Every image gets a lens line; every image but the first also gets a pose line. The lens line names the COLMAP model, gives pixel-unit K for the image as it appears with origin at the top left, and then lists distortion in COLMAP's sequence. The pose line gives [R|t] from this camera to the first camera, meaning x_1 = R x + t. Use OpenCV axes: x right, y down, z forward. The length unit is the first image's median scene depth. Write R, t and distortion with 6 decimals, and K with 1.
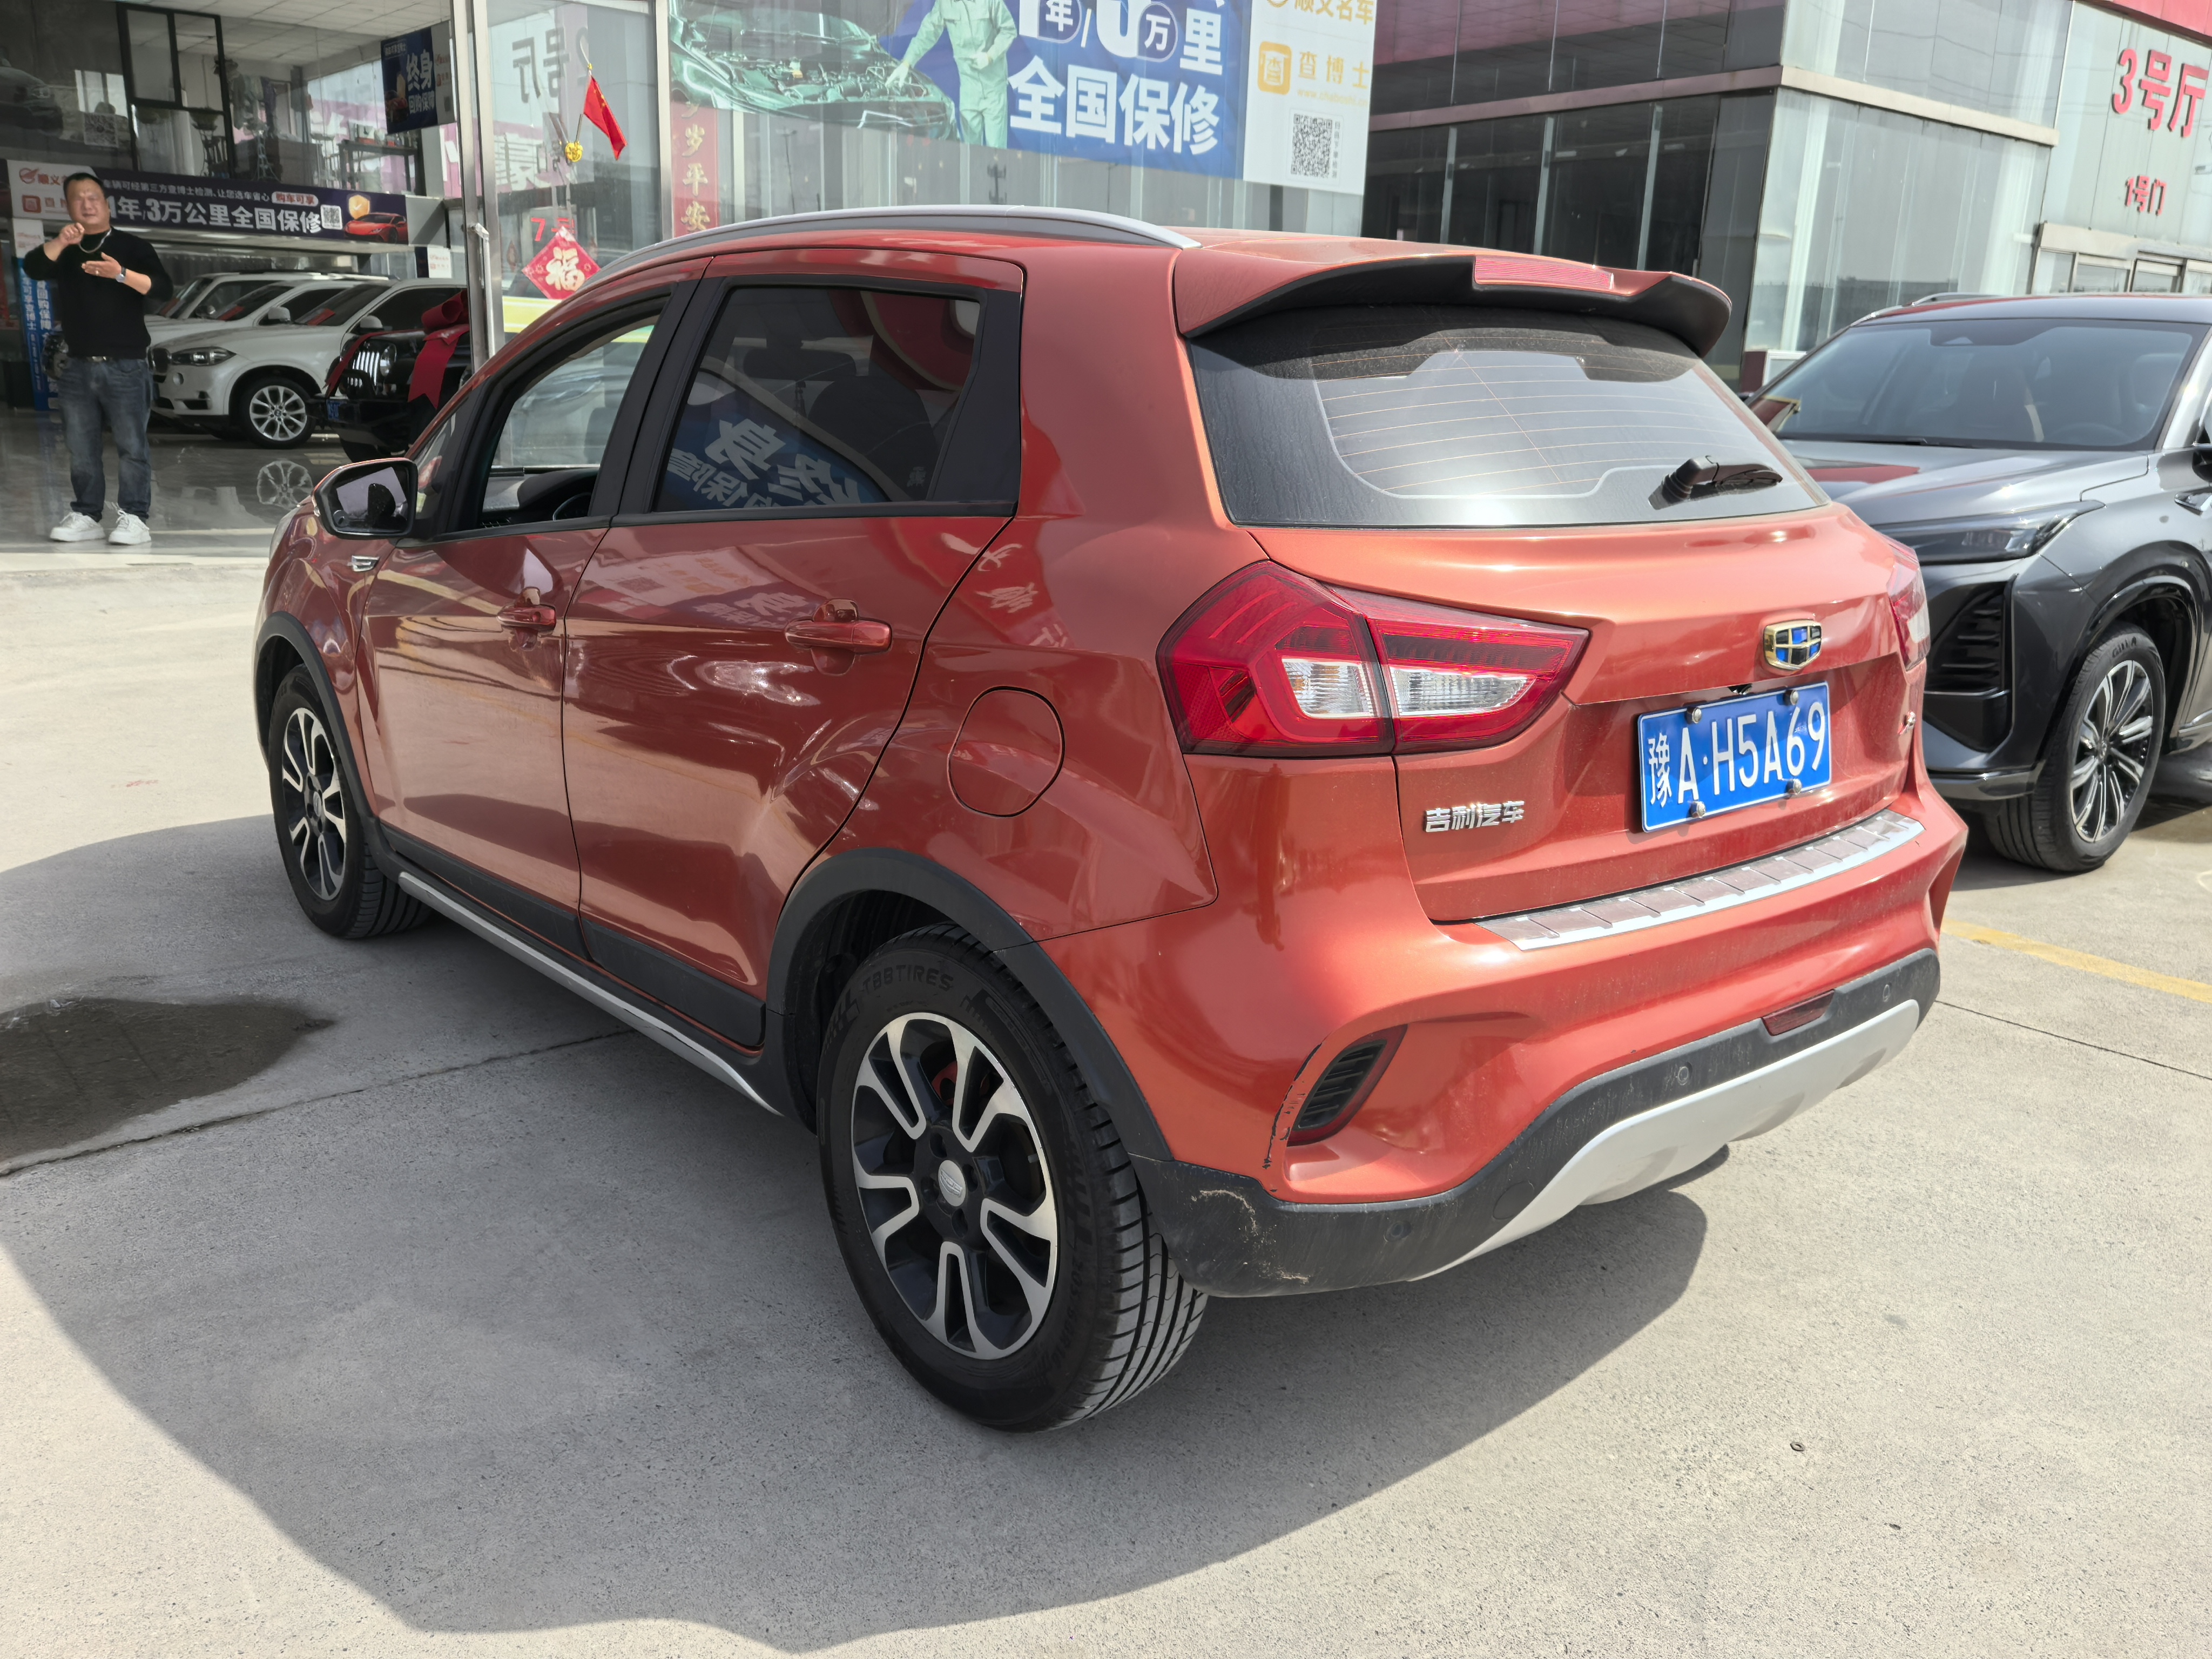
lens RADIAL K [[1741.9, 0, 1106.0], [0, 1741.9, 829.5], [0, 0, 1]] dist [0.055506, -0.048222]
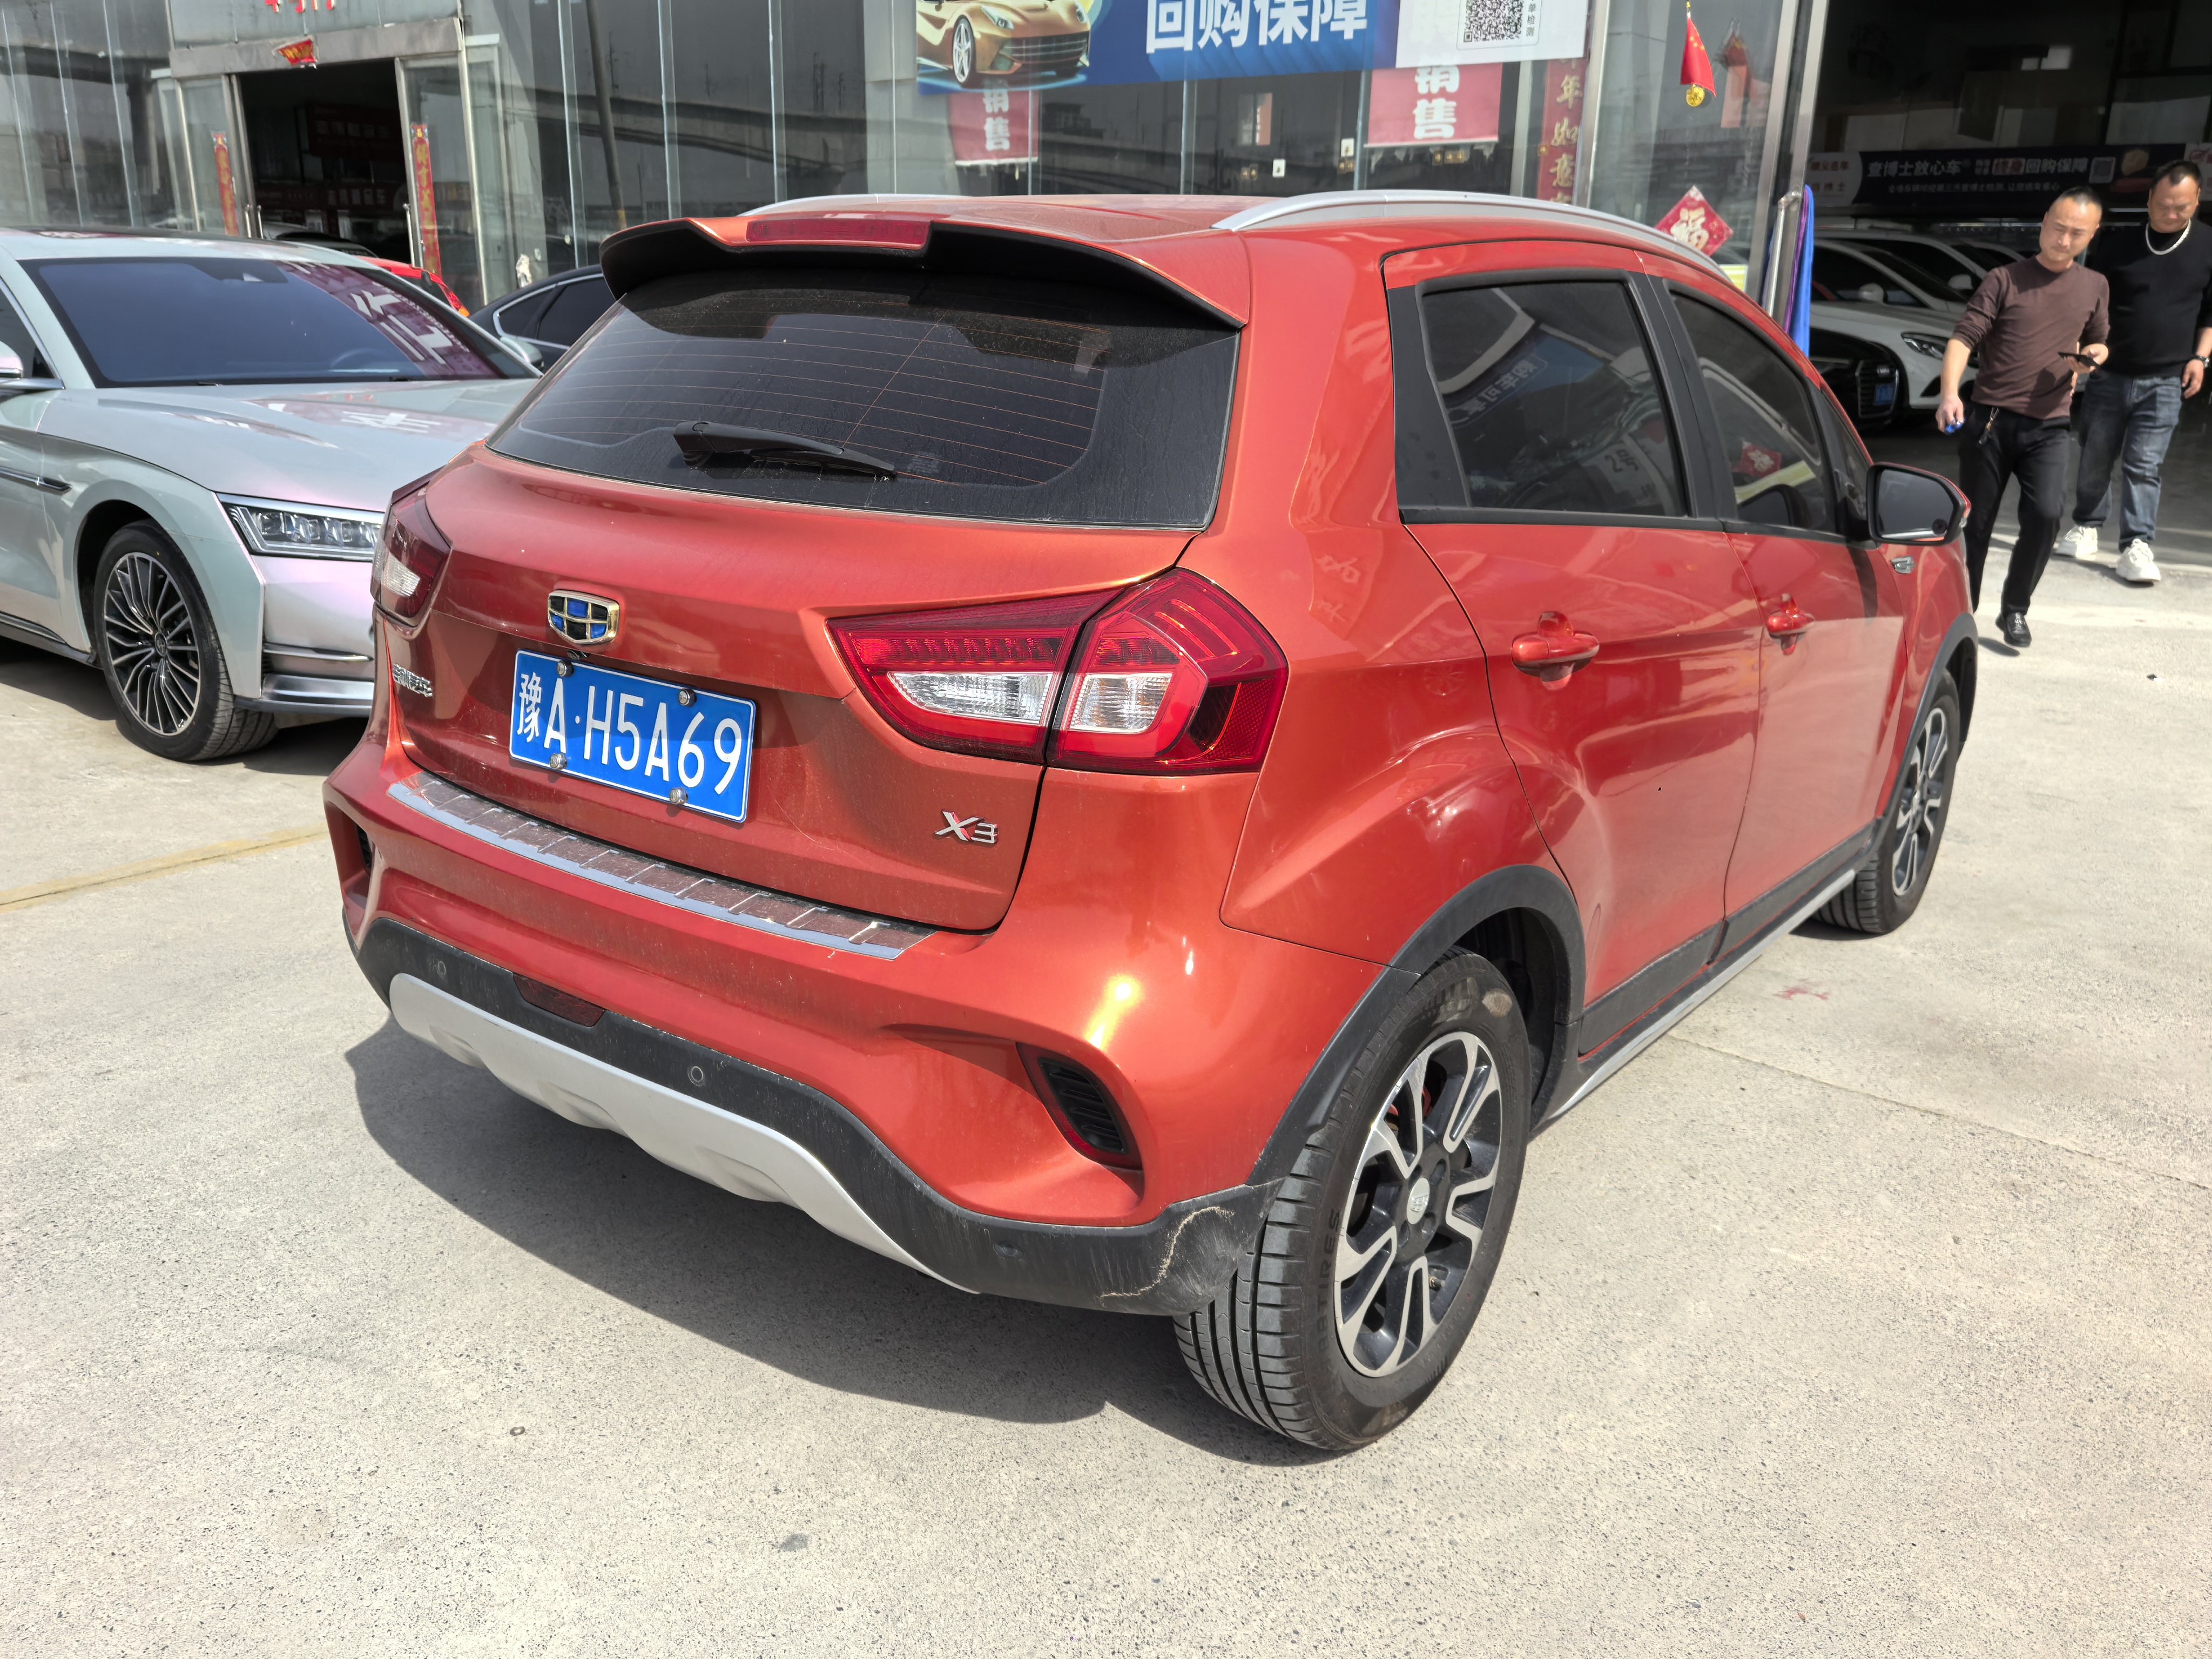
lens RADIAL K [[1741.9, 0, 1106.0], [0, 1741.9, 829.5], [0, 0, 1]] dist [0.055506, -0.048222]
pose [[0.216810, 0.265725, -0.939353, 0.284160], [-0.266844, 0.941726, 0.204807, -0.055350], [0.939036, 0.206257, 0.275082, 0.213252]]
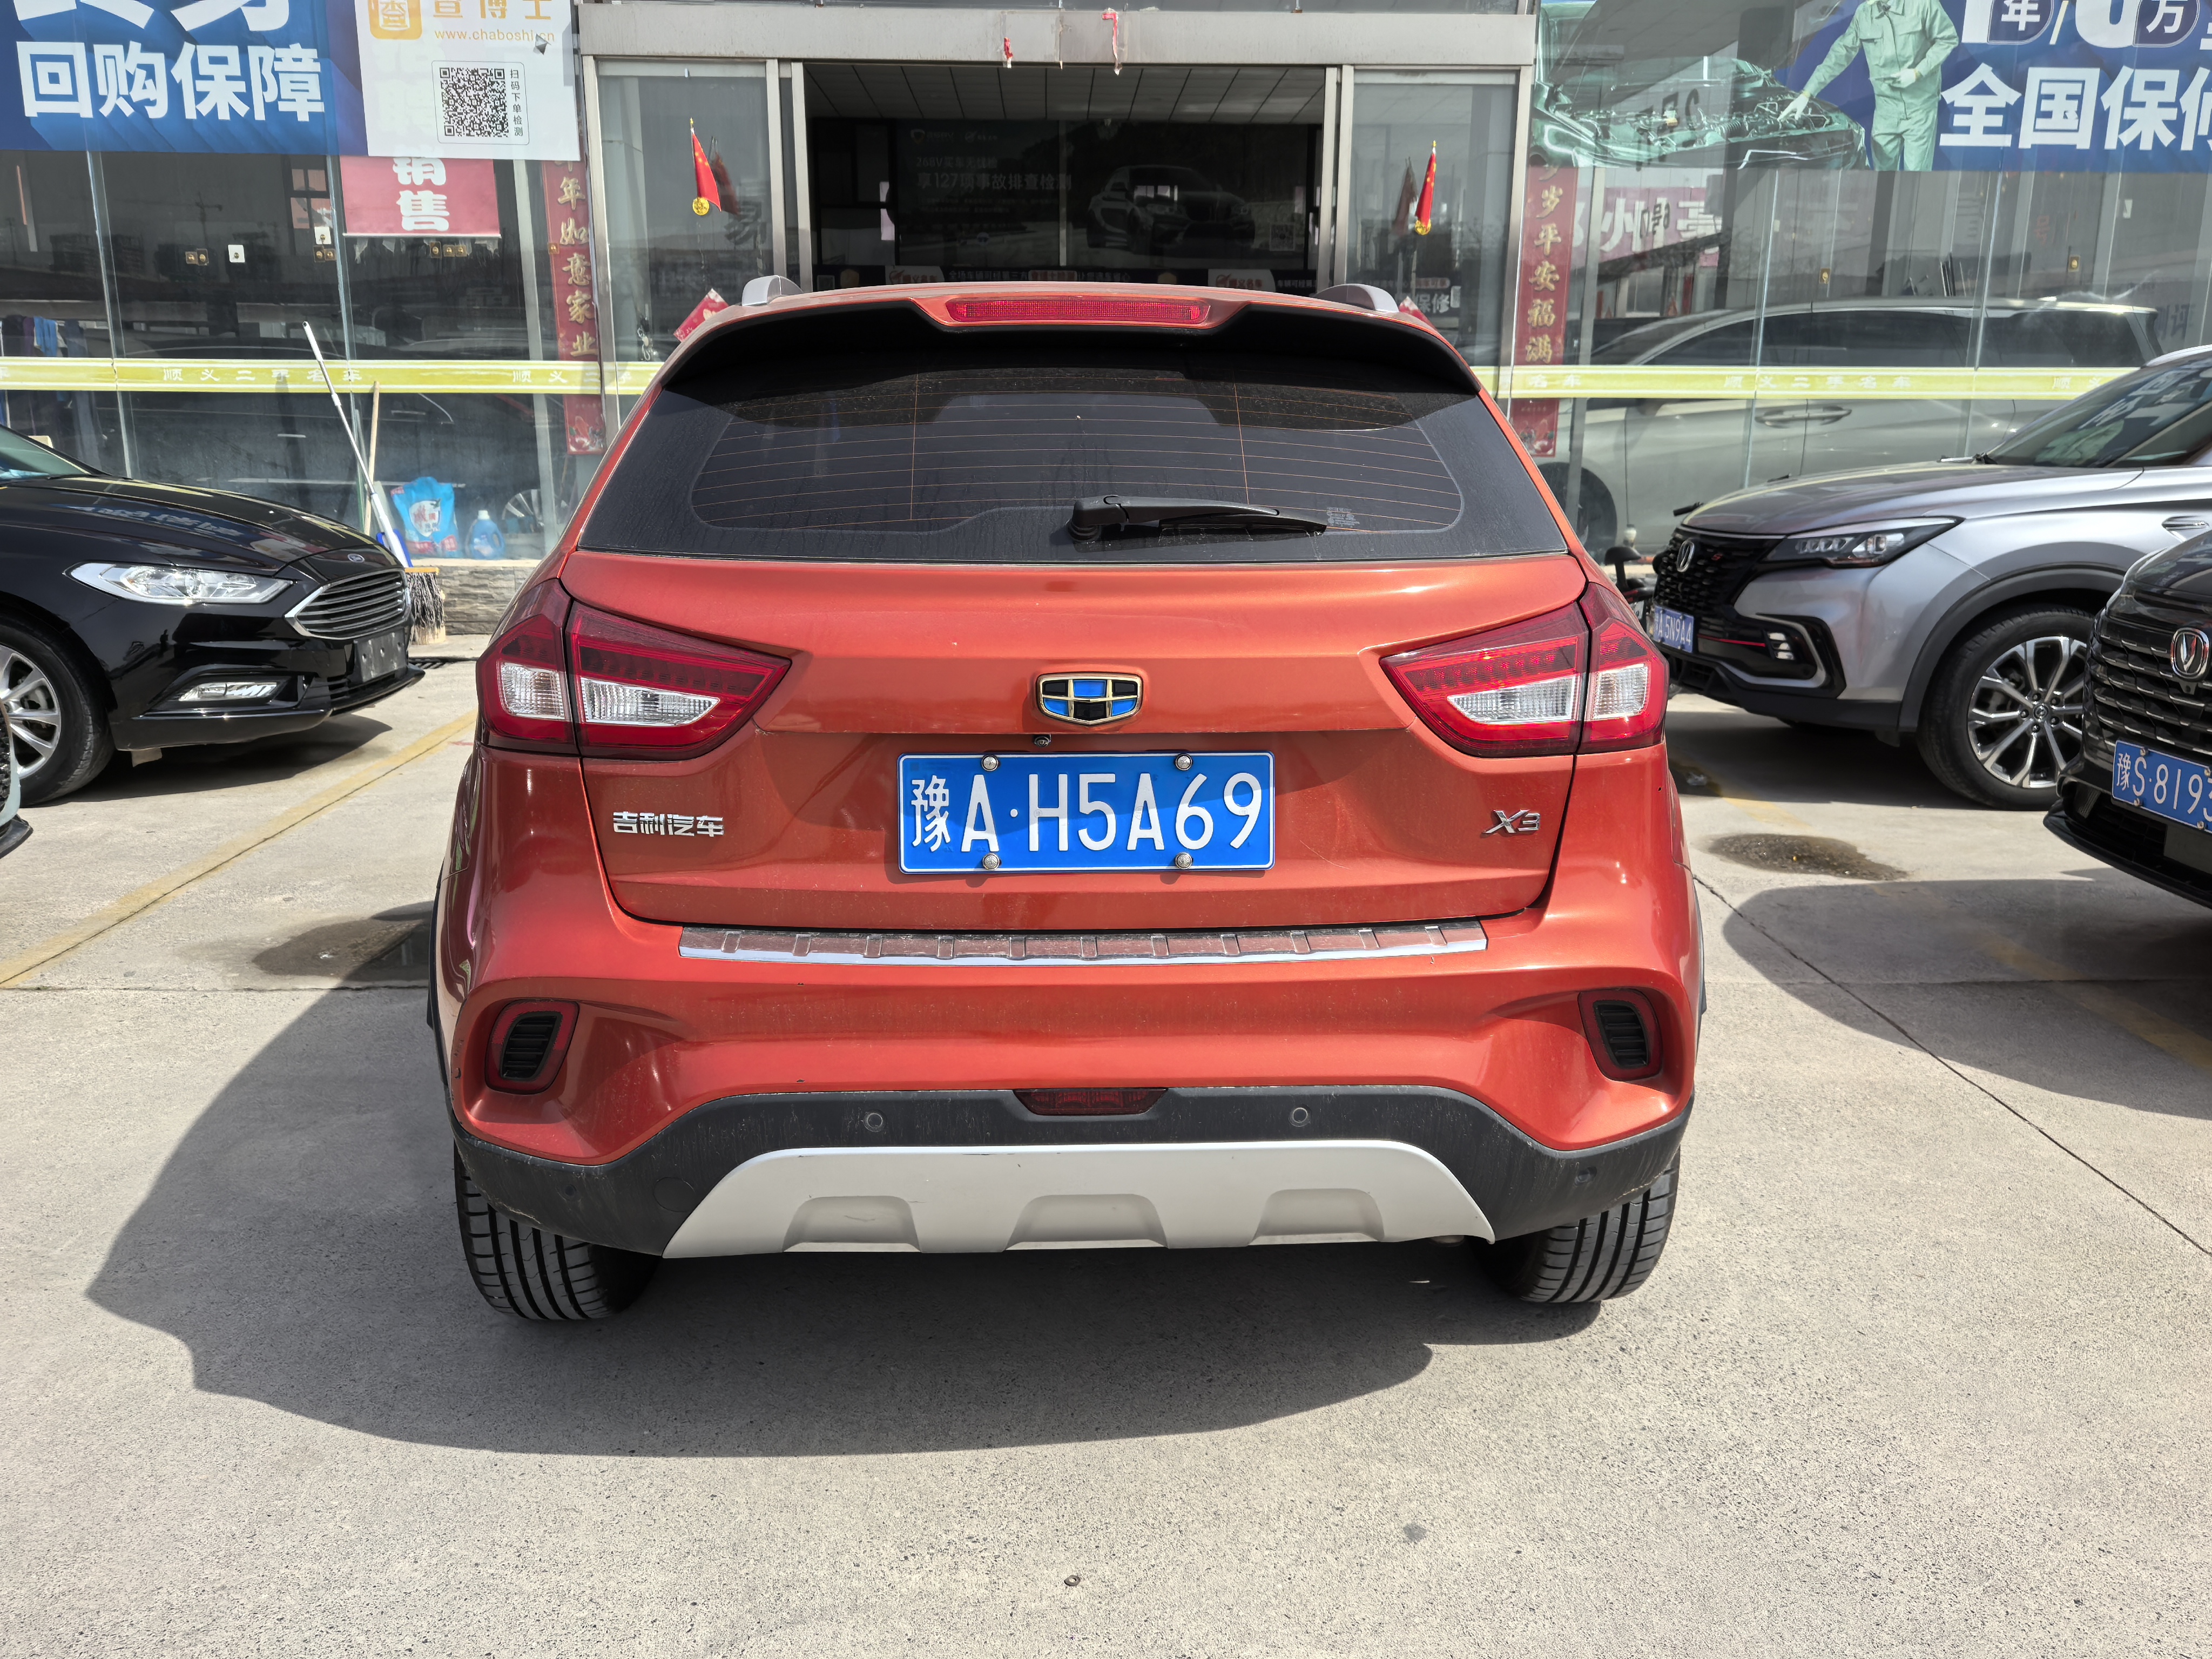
lens RADIAL K [[1741.9, 0, 1106.0], [0, 1741.9, 829.5], [0, 0, 1]] dist [0.055506, -0.048222]
pose [[0.792908, 0.118139, -0.597779, 0.198105], [-0.137500, 0.990412, 0.013351, -0.010419], [0.593624, 0.071608, 0.801550, 0.056651]]
